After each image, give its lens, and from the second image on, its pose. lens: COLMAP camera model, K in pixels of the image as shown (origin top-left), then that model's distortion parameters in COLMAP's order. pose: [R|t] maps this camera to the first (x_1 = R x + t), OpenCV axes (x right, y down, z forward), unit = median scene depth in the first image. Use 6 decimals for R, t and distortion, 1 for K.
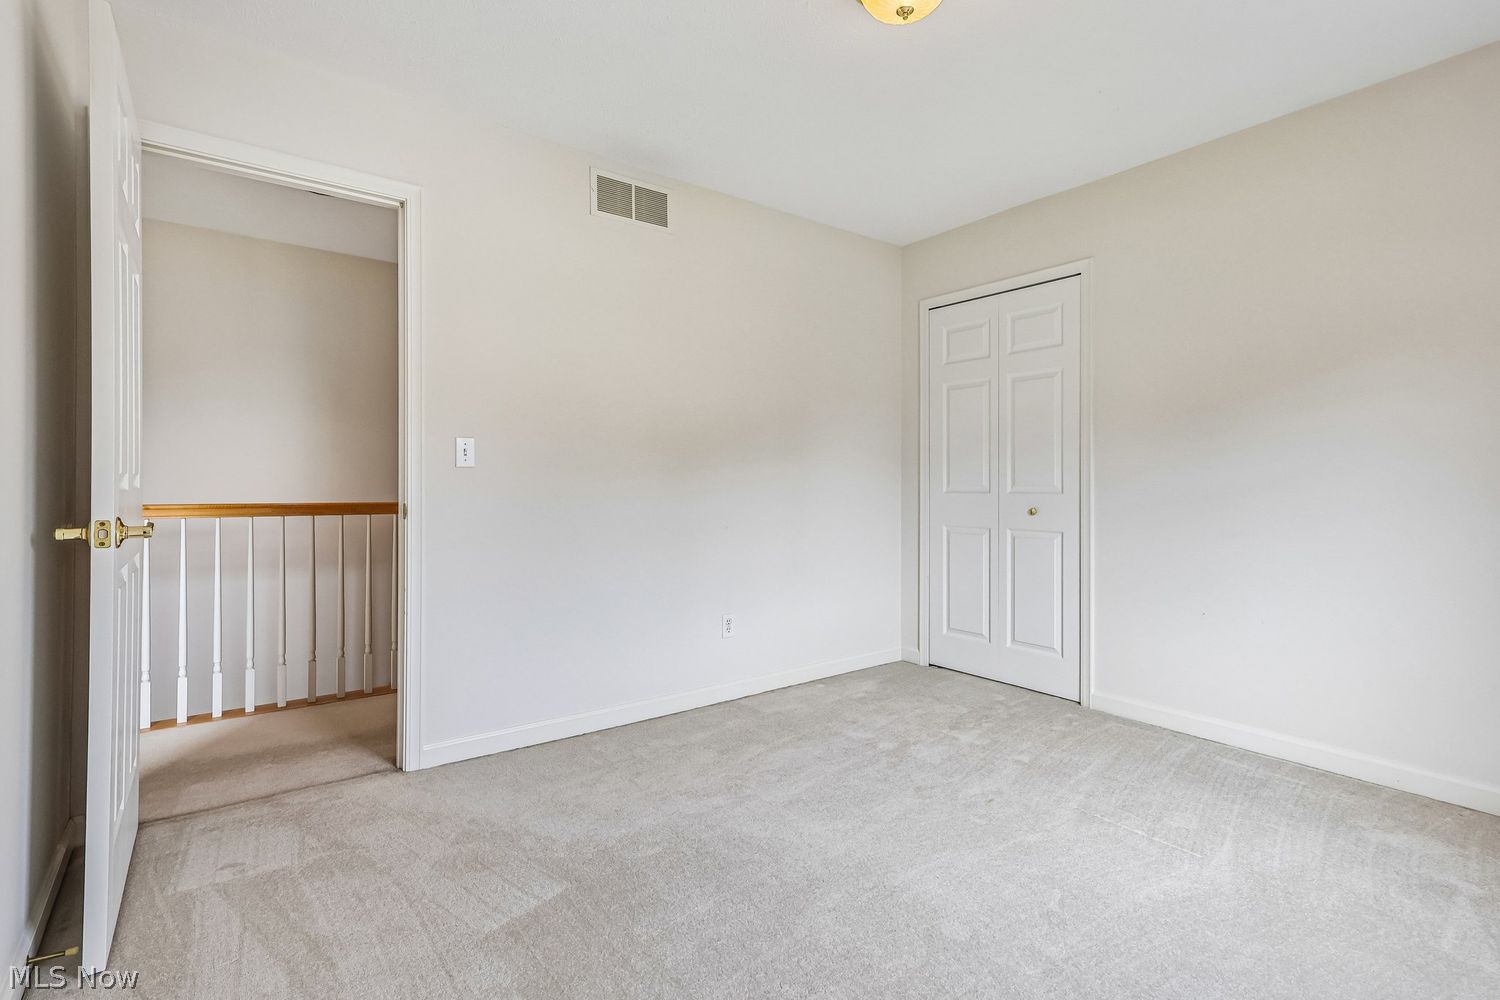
lens RADIAL K [[699.9, 0, 744.6], [0, 699.9, 494.1], [0, 0, 1]] dist [0.012451, 0.003070]
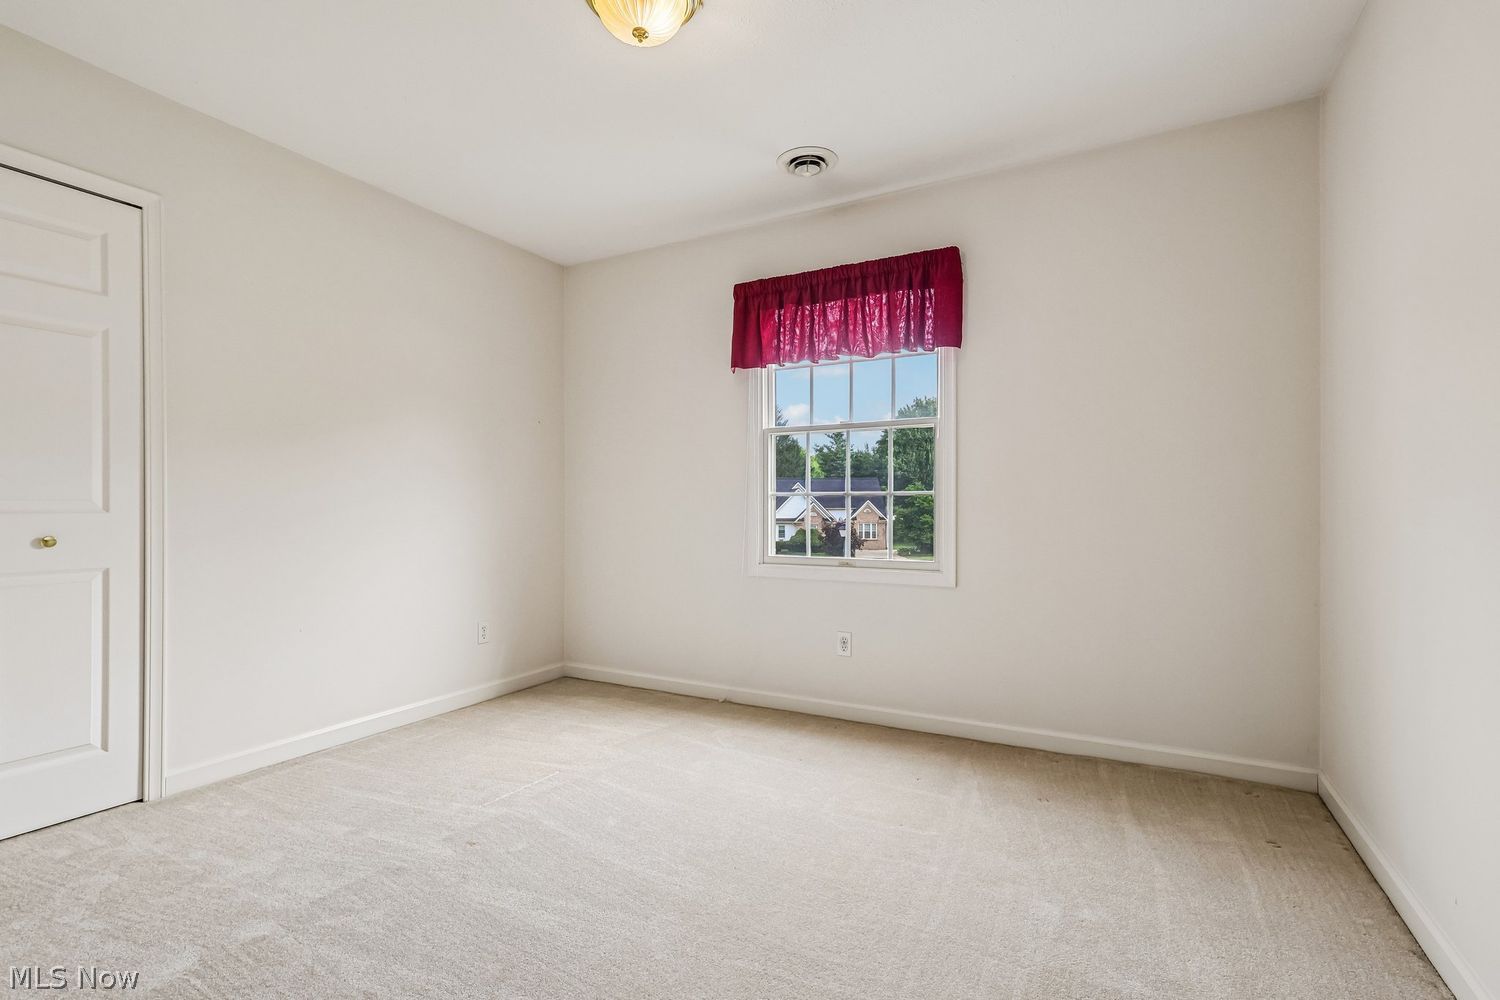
lens RADIAL K [[699.9, 0, 739.0], [0, 699.9, 505.5], [0, 0, 1]] dist [0.012451, 0.003070]
pose [[-0.414562, 0.003105, 0.910016, -0.495900], [0.009301, 0.999956, 0.000825, -0.001297], [-0.909973, 0.008806, -0.414573, 0.827779]]
